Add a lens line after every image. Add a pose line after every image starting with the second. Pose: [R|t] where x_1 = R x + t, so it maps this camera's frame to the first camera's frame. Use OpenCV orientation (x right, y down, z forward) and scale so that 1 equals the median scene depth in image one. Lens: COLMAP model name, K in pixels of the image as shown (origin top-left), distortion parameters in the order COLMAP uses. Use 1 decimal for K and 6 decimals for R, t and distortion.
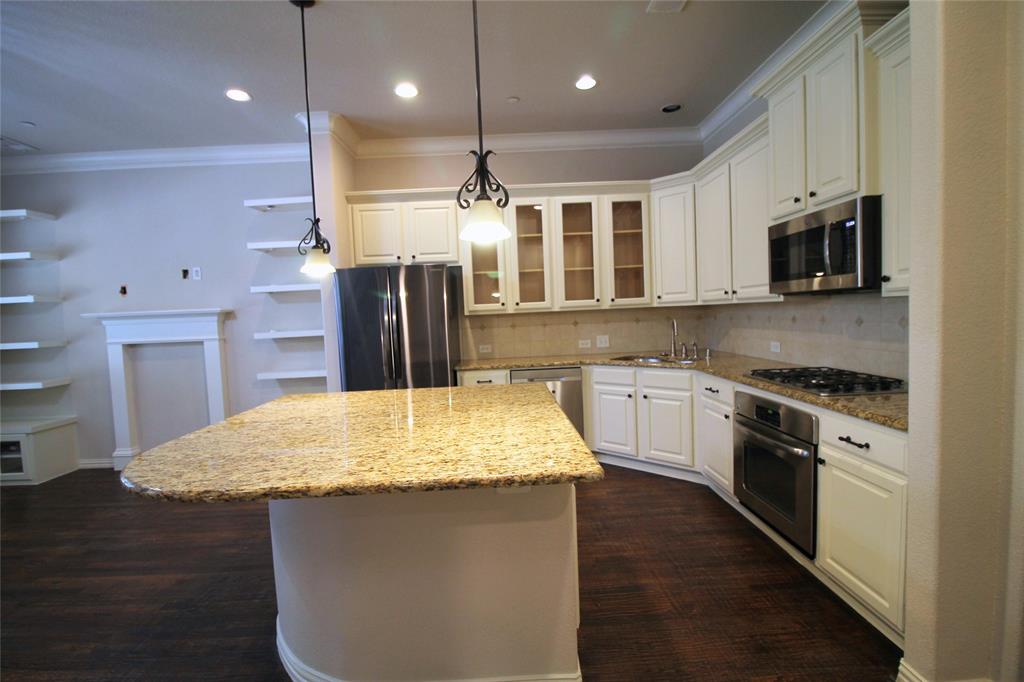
lens RADIAL K [[481.7, 0, 512.0], [0, 481.7, 342.0], [0, 0, 1]] dist [-0.001781, -0.010685]
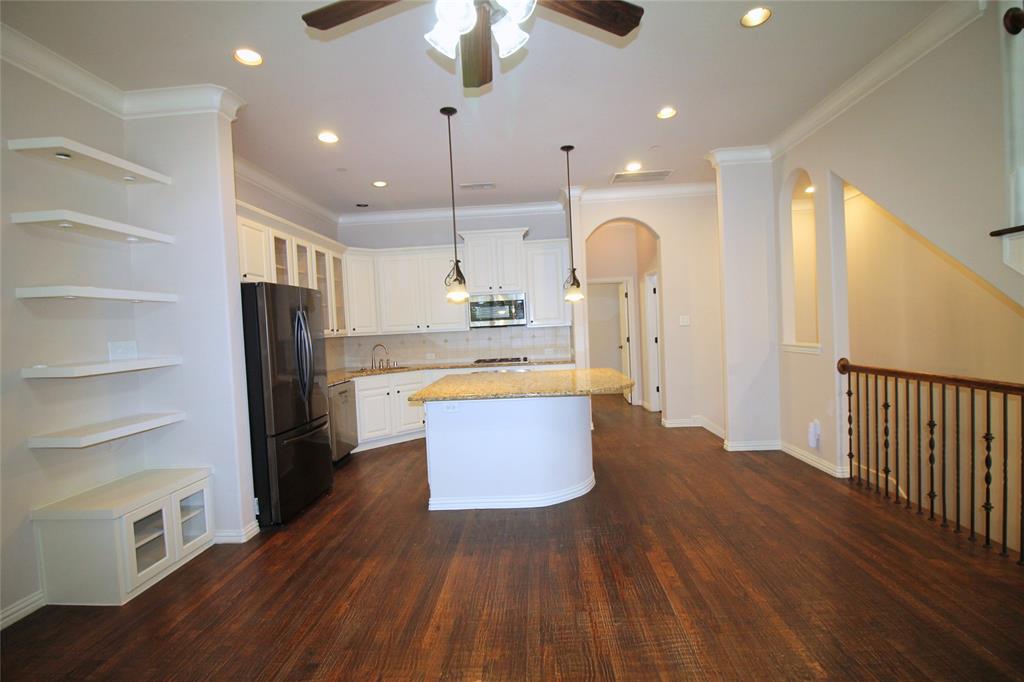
lens RADIAL K [[481.7, 0, 512.2], [0, 481.7, 342.3], [0, 0, 1]] dist [-0.001781, -0.010685]
pose [[0.067387, 0.010716, 0.997669, -1.091765], [0.104666, 0.994349, -0.017750, 0.018554], [-0.992222, 0.105618, 0.065885, 0.456244]]
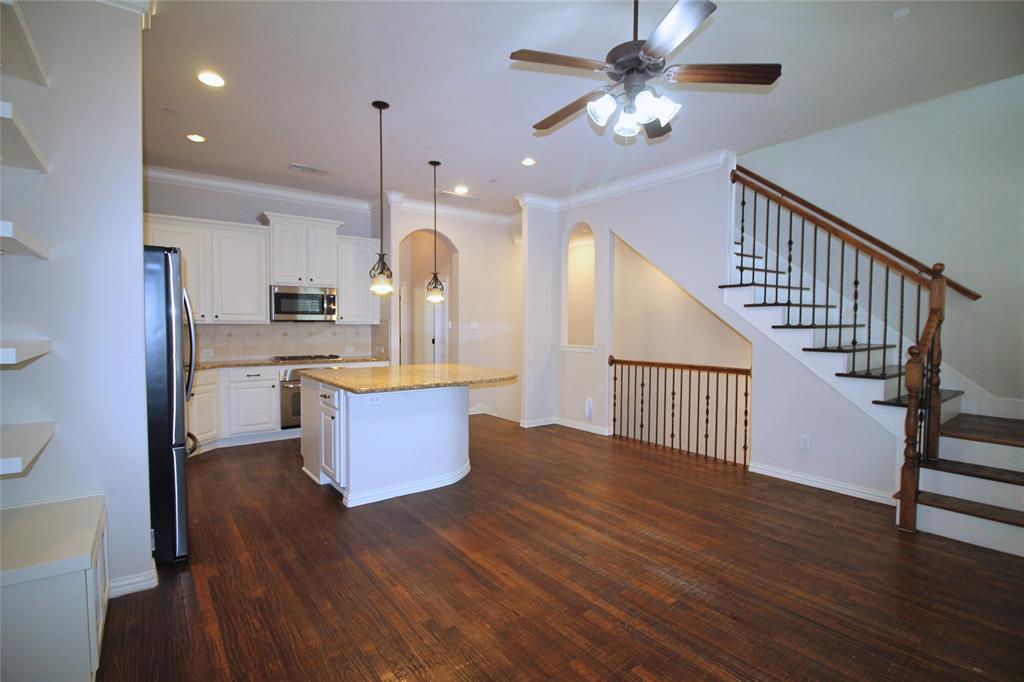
lens RADIAL K [[481.7, 0, 511.2], [0, 481.7, 342.4], [0, 0, 1]] dist [-0.001781, -0.010685]
pose [[-0.589949, 0.012064, 0.807350, -1.080754], [0.070192, 0.996869, 0.036394, -0.008669], [-0.804384, 0.078140, -0.588949, 0.931272]]
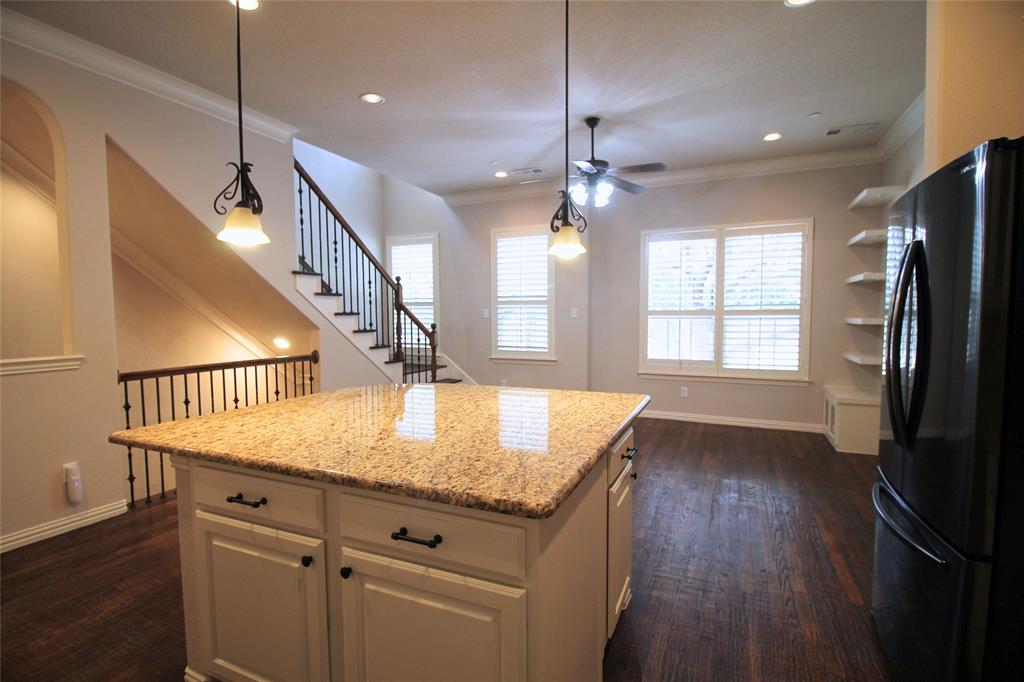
lens RADIAL K [[481.7, 0, 513.8], [0, 481.7, 345.2], [0, 0, 1]] dist [-0.001781, -0.010685]
pose [[-0.425629, 0.098849, -0.899483, 0.268294], [-0.035959, 0.991383, 0.125964, -0.053191], [0.904183, 0.085958, -0.418407, 0.777663]]
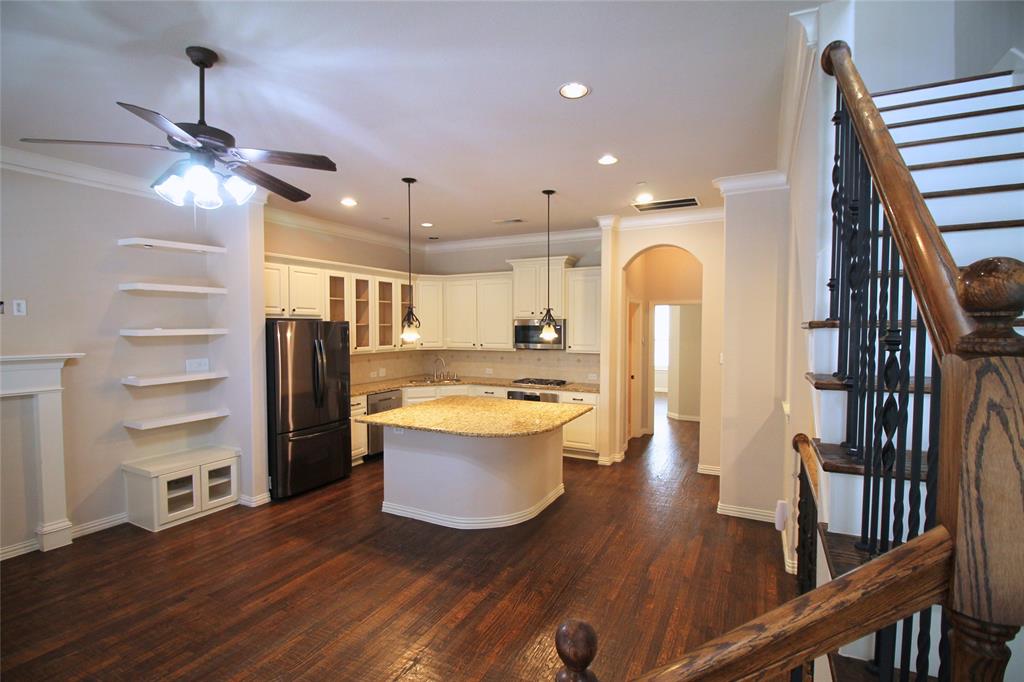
lens RADIAL K [[481.7, 0, 512.0], [0, 481.7, 343.8], [0, 0, 1]] dist [-0.001781, -0.010685]
pose [[0.473792, 0.007209, 0.880607, -1.033269], [0.032930, 0.999122, -0.025897, -0.041508], [-0.880021, 0.041268, 0.473138, -0.067548]]
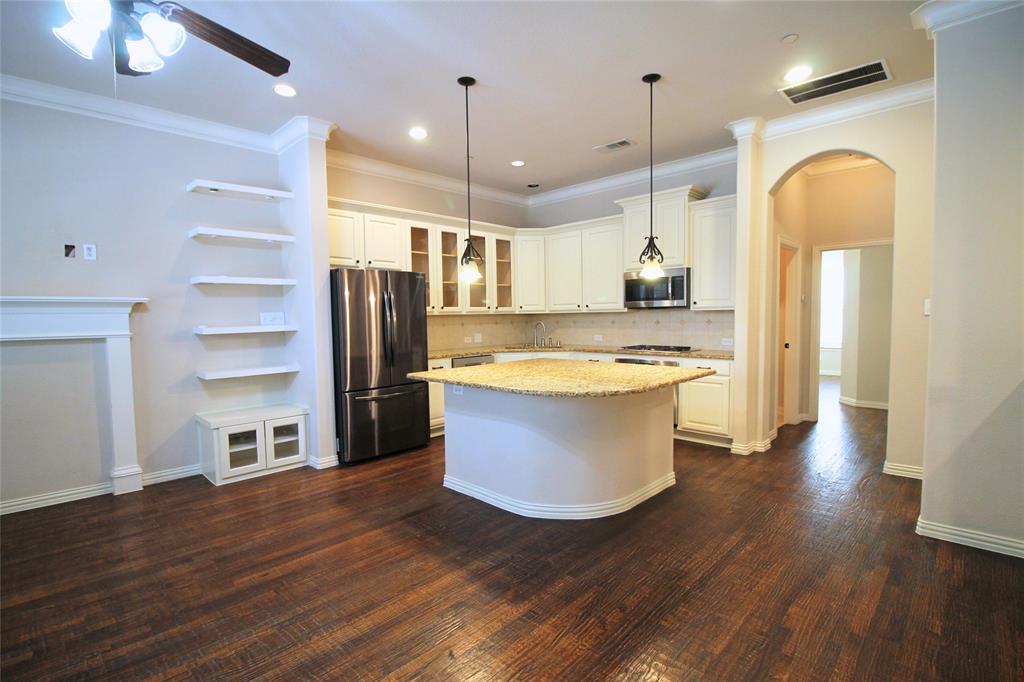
lens RADIAL K [[481.7, 0, 511.4], [0, 481.7, 344.8], [0, 0, 1]] dist [-0.001781, -0.010685]
pose [[0.711180, -0.011559, 0.702915, -0.775143], [0.027237, 0.999567, -0.011121, 0.039062], [-0.702482, 0.027054, 0.711187, -0.034937]]
